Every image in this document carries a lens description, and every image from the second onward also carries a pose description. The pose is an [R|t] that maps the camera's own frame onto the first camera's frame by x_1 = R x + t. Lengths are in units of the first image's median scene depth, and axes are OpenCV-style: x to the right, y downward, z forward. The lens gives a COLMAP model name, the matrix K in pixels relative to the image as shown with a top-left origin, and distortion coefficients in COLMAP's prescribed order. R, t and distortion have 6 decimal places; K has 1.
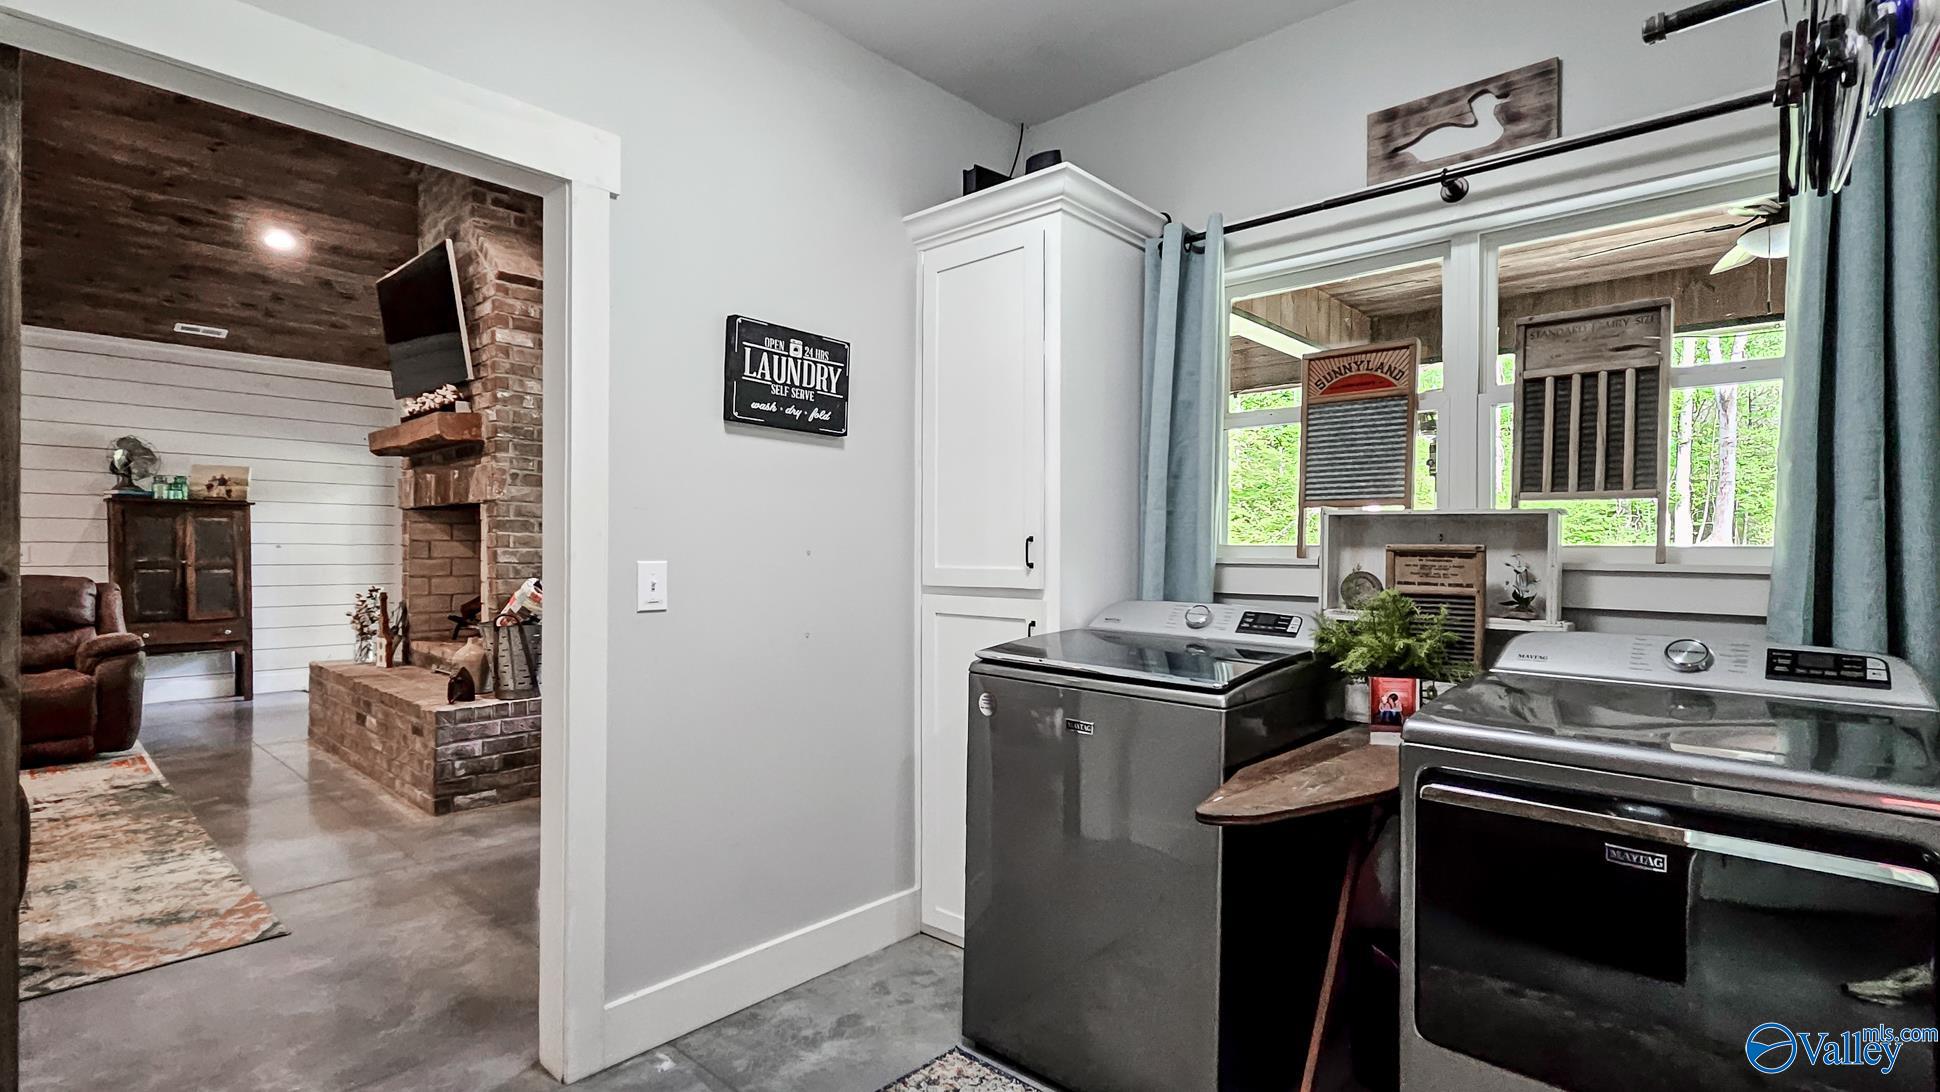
lens RADIAL K [[896.6, 0, 970.0], [0, 896.6, 546.0], [0, 0, 1]] dist [-0.000279, -0.000140]
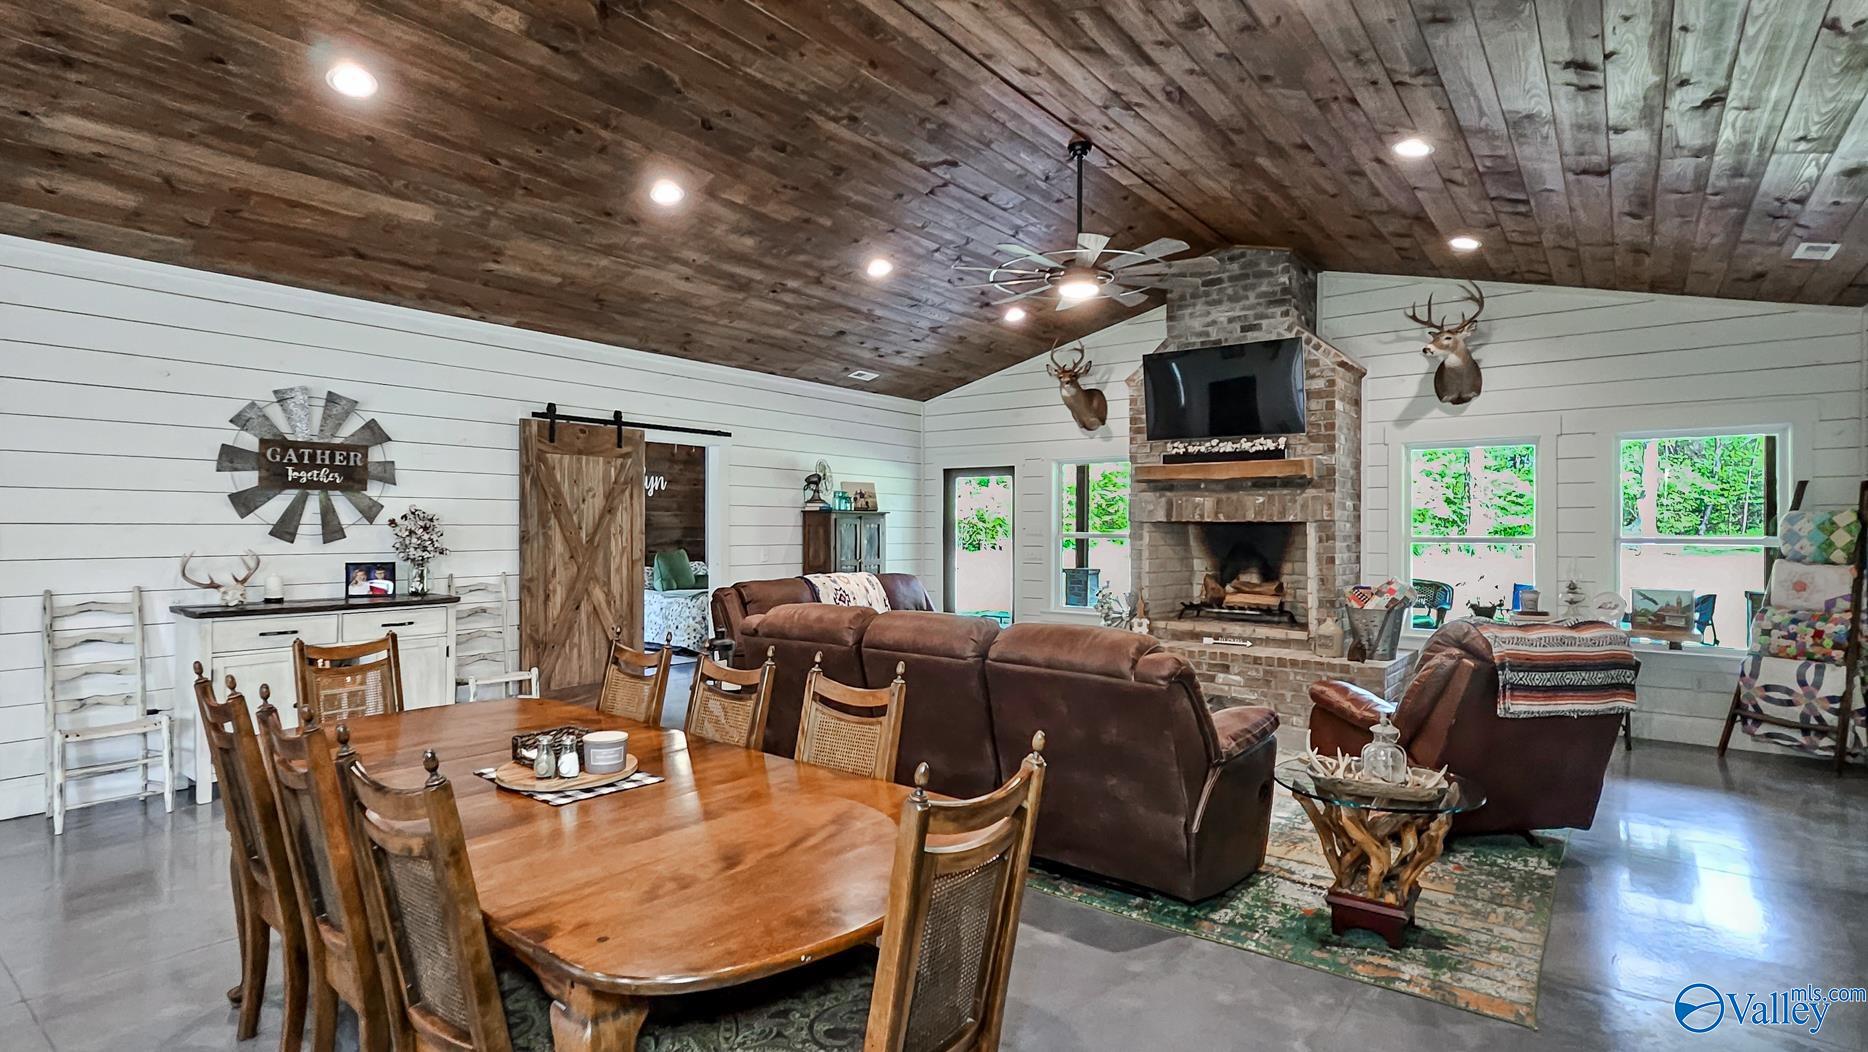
lens RADIAL K [[887.2, 0, 934.0], [0, 887.2, 526.0], [0, 0, 1]] dist [0.001446, -0.000058]
pose [[0.997059, -0.000638, 0.076632, -0.952514], [0.000779, 0.999998, -0.001814, -0.030720], [-0.076631, 0.001868, 0.997058, -0.269499]]
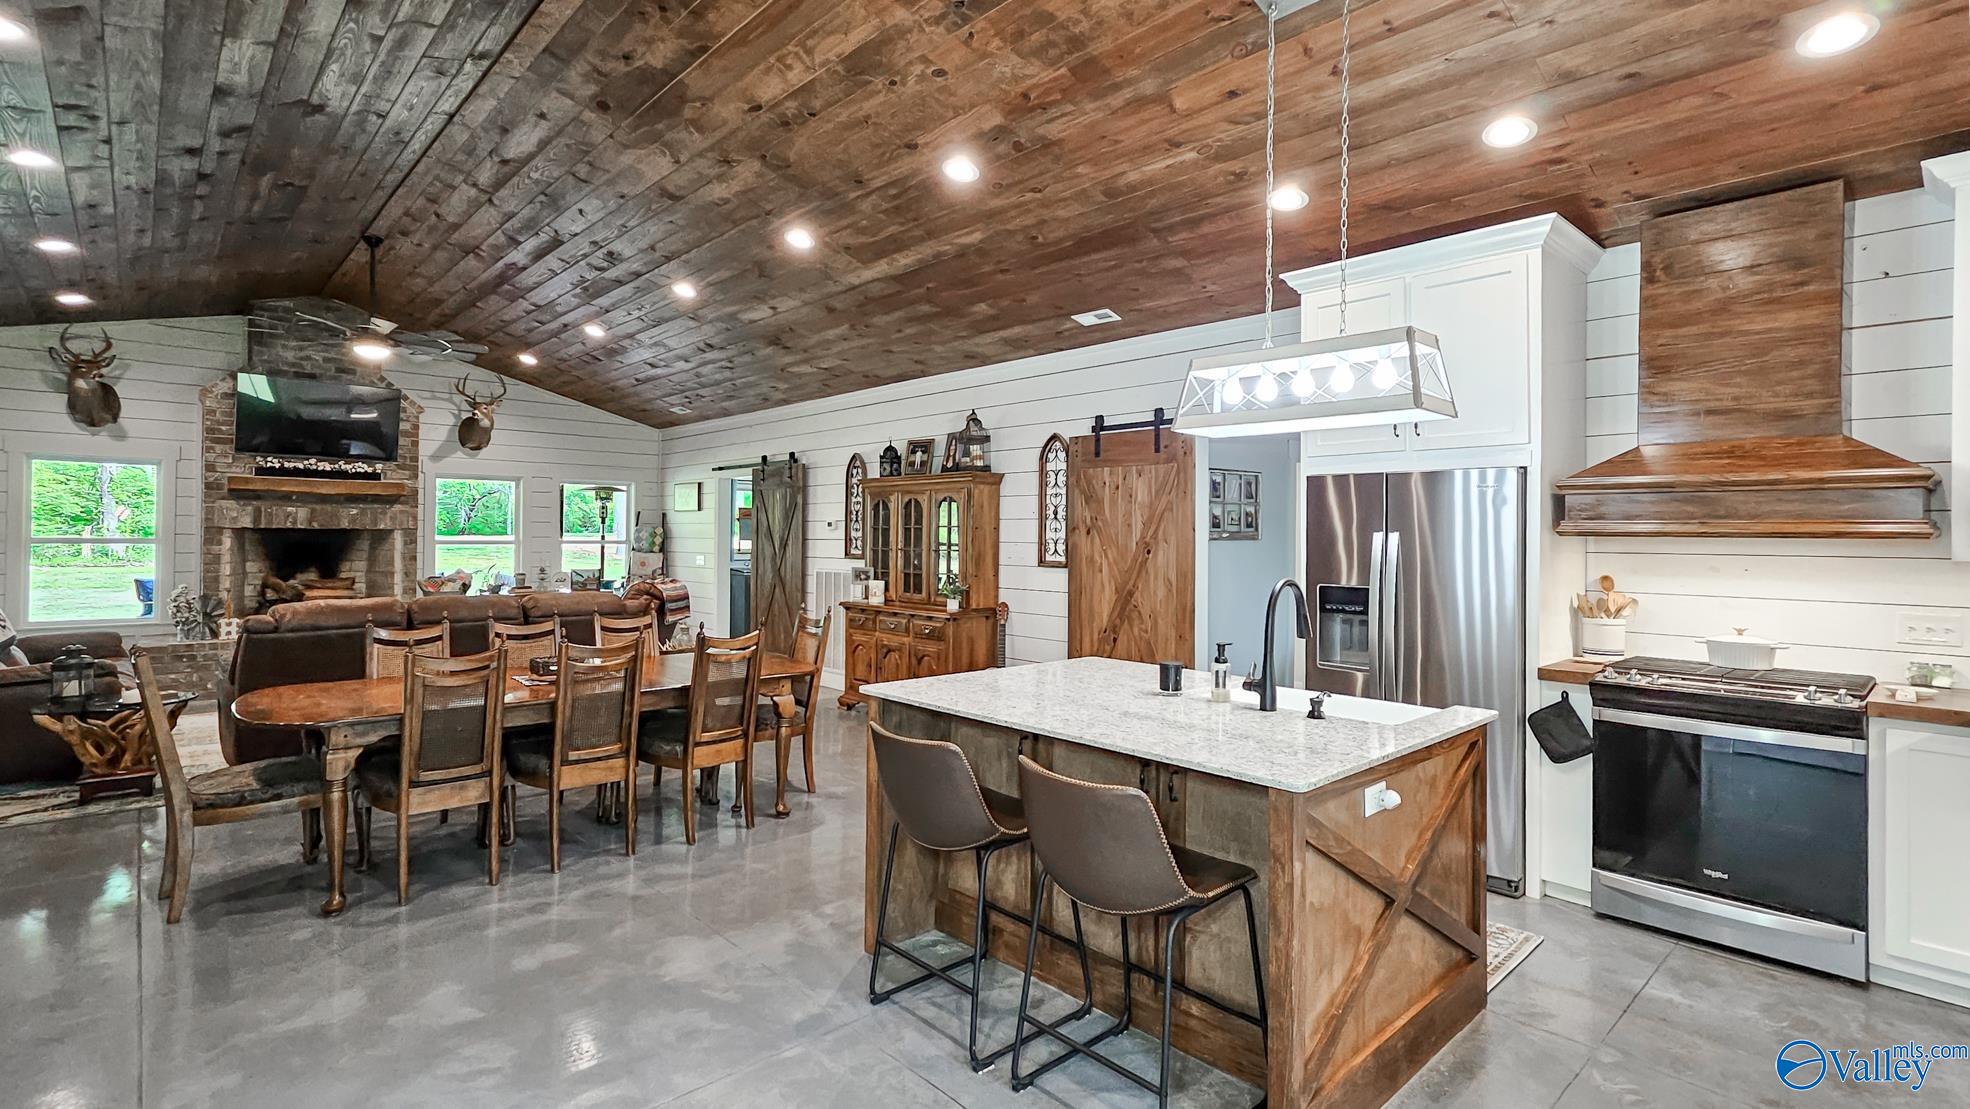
lens RADIAL K [[908.8, 0, 976.0], [0, 908.8, 527.7], [0, 0, 1]] dist [-0.005415, -0.001205]
pose [[0.086048, 0.005093, 0.996278, -1.778820], [-0.009546, 0.999945, -0.004287, -0.043015], [-0.996245, -0.009142, 0.086092, -0.279044]]
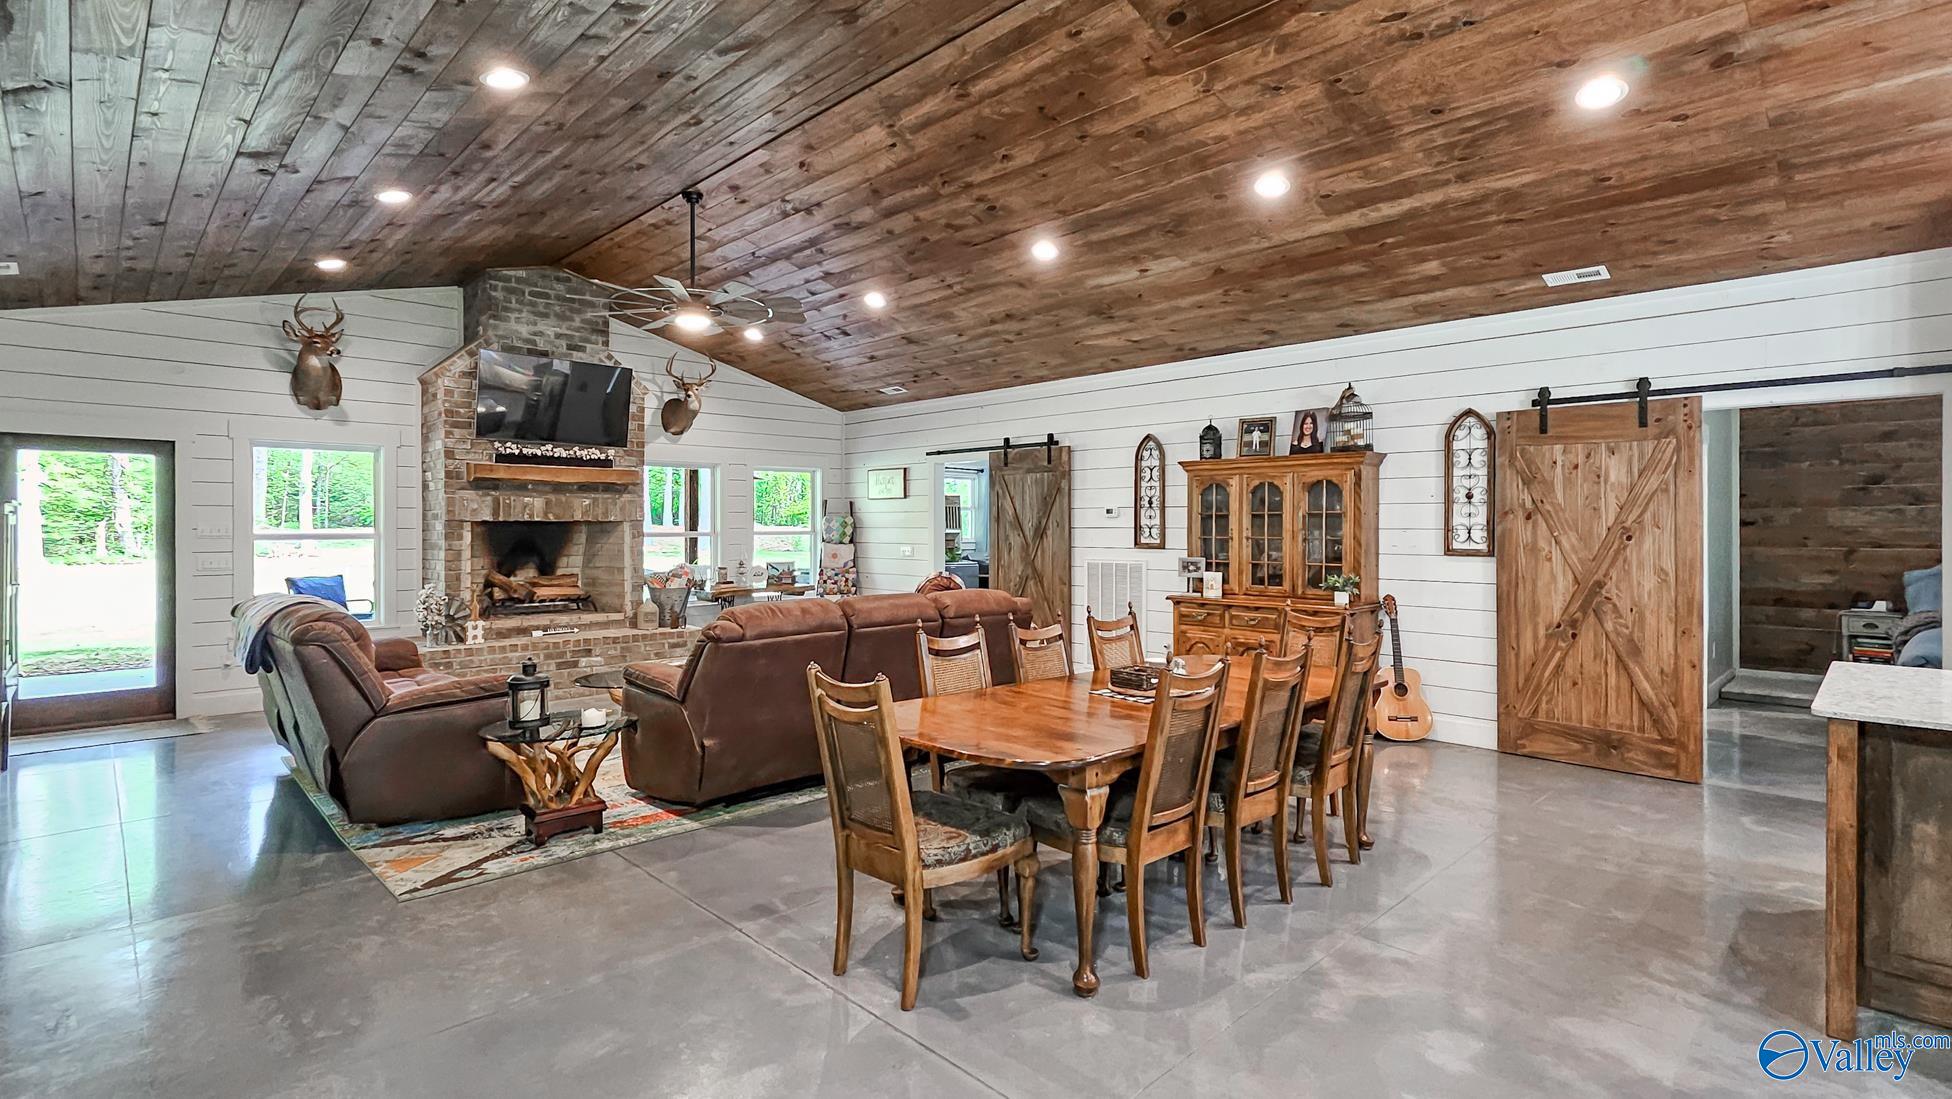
lens RADIAL K [[910.3, 0, 960.0], [0, 910.3, 525.6], [0, 0, 1]] dist [0.001007, -0.000294]
pose [[0.068064, -0.006307, 0.997661, -1.712924], [-0.000748, 0.999979, 0.006373, -0.040162], [-0.997681, -0.001180, 0.068058, 0.186874]]
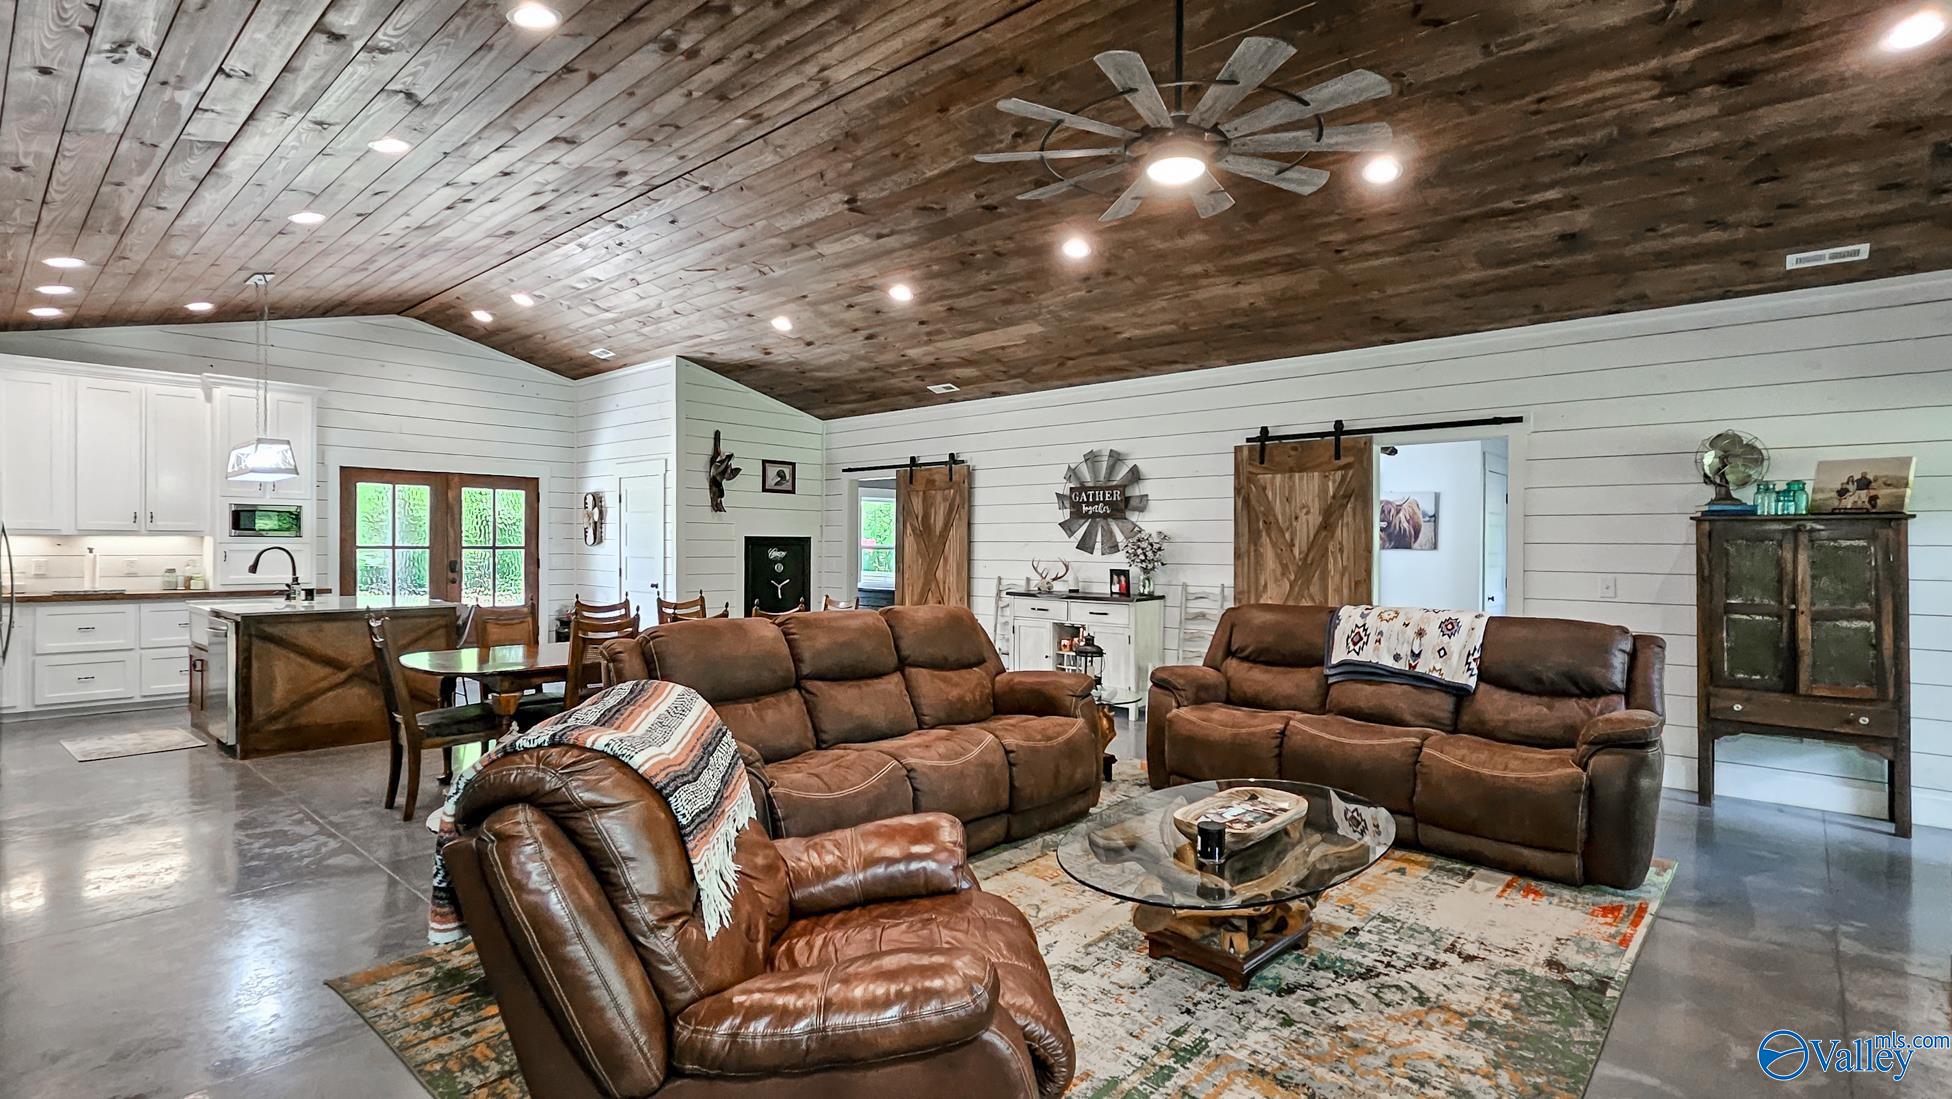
lens RADIAL K [[927.0, 0, 976.0], [0, 927.0, 549.5], [0, 0, 1]] dist [0.010646, -0.001032]
pose [[0.010720, 0.000191, -0.999943, -0.198590], [-0.007536, 0.999972, 0.000110, -0.022867], [0.999914, 0.007535, 0.010721, 0.413198]]
